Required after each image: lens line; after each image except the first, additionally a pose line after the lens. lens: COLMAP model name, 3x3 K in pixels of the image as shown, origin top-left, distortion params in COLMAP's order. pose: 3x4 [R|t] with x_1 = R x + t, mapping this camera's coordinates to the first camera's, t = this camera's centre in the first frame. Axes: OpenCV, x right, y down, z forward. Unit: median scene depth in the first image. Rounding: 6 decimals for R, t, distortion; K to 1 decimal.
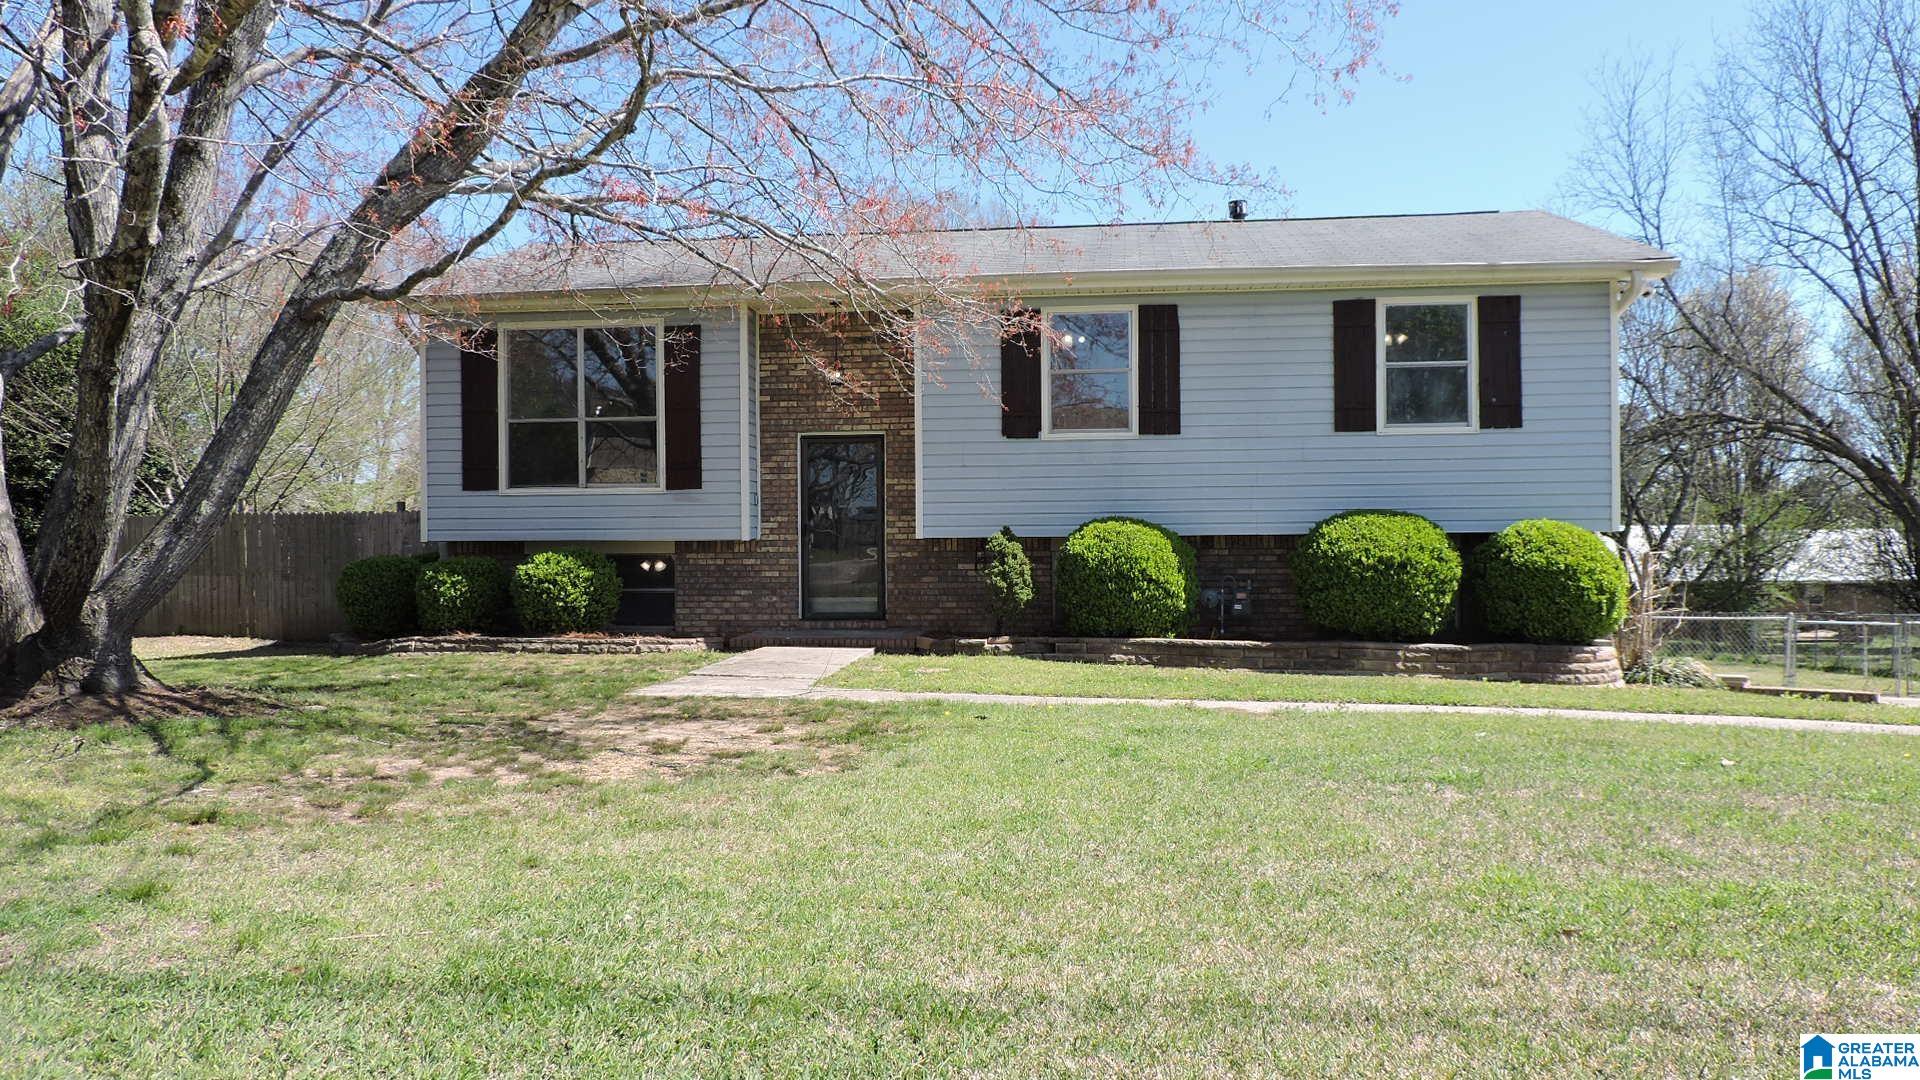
lens RADIAL K [[1422.1, 0, 960.3], [0, 1422.1, 533.4], [0, 0, 1]] dist [-0.002635, -0.000322]
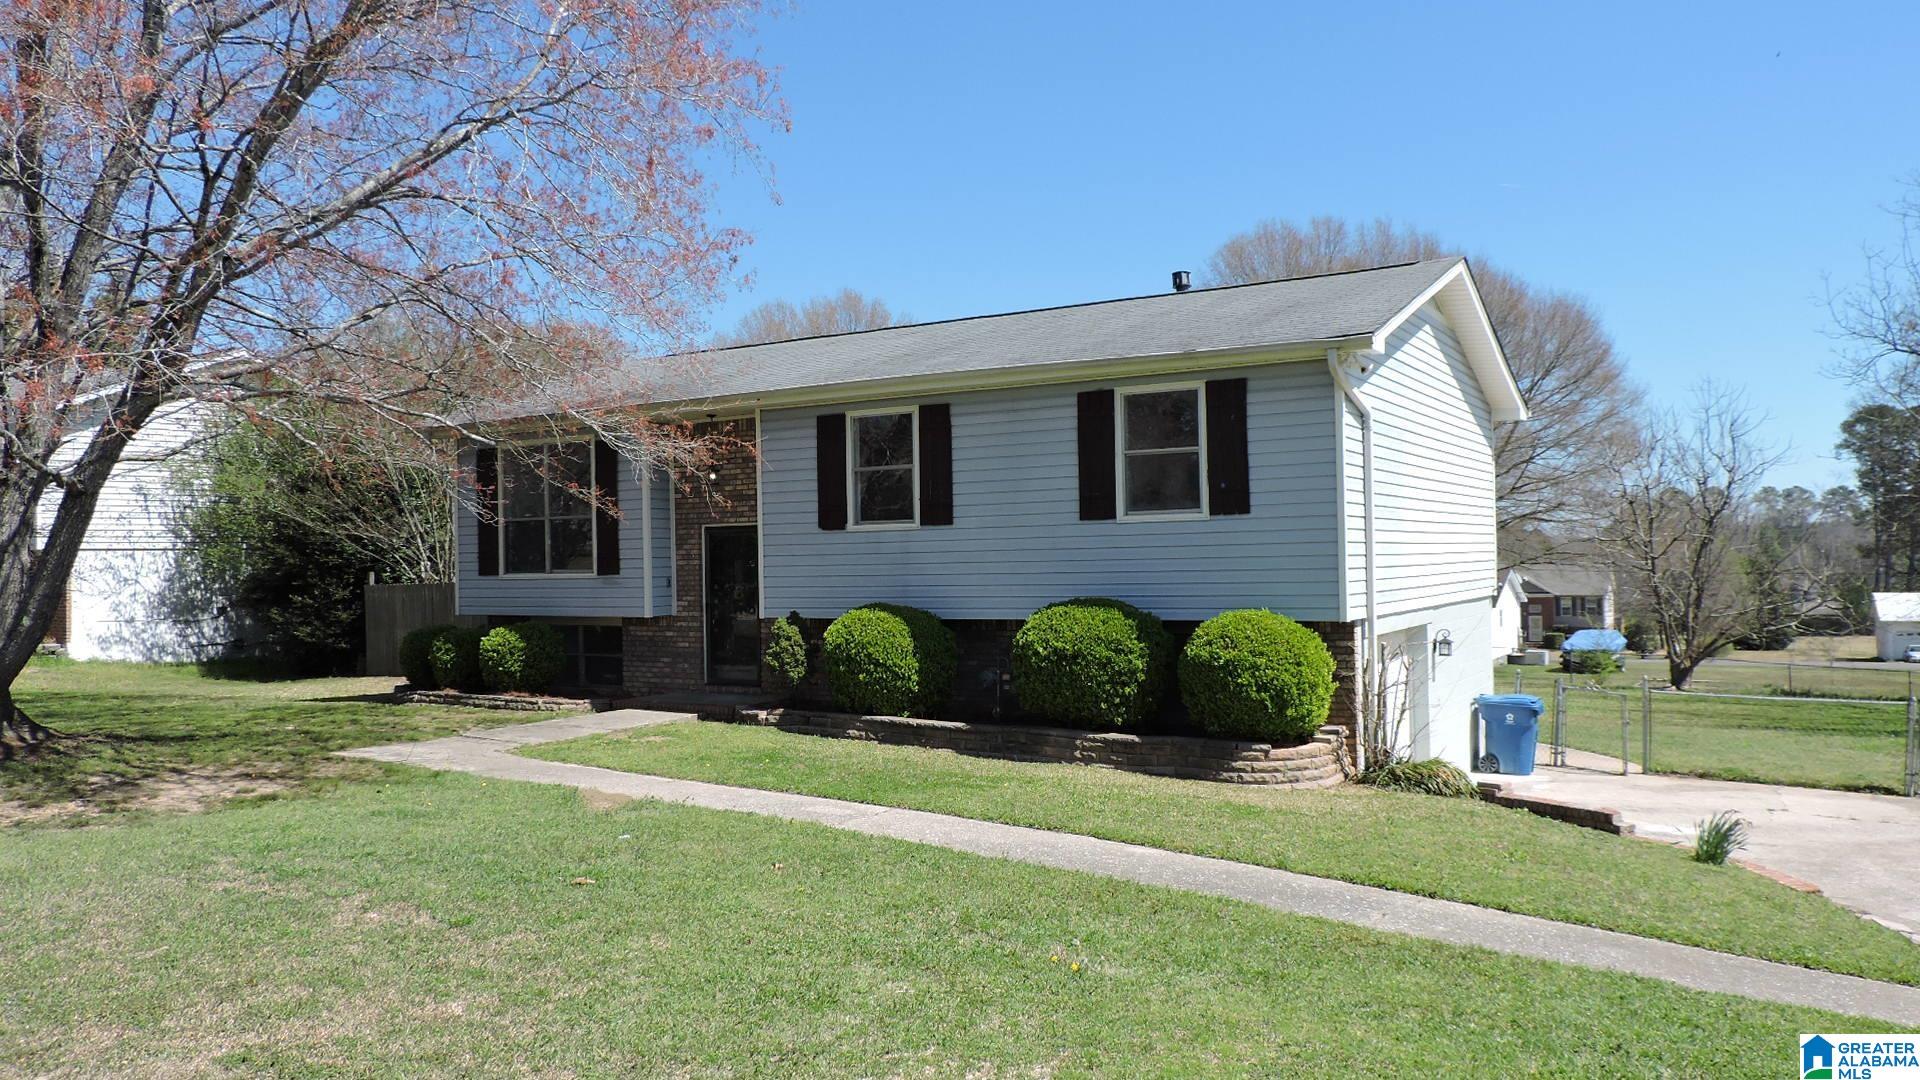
lens RADIAL K [[1422.1, 0, 964.2], [0, 1422.1, 548.9], [0, 0, 1]] dist [-0.002635, -0.000322]
pose [[0.900759, -0.010550, -0.434192, 0.637226], [0.010860, 0.999939, -0.001766, -0.050248], [0.434184, -0.003125, 0.900819, 0.039861]]
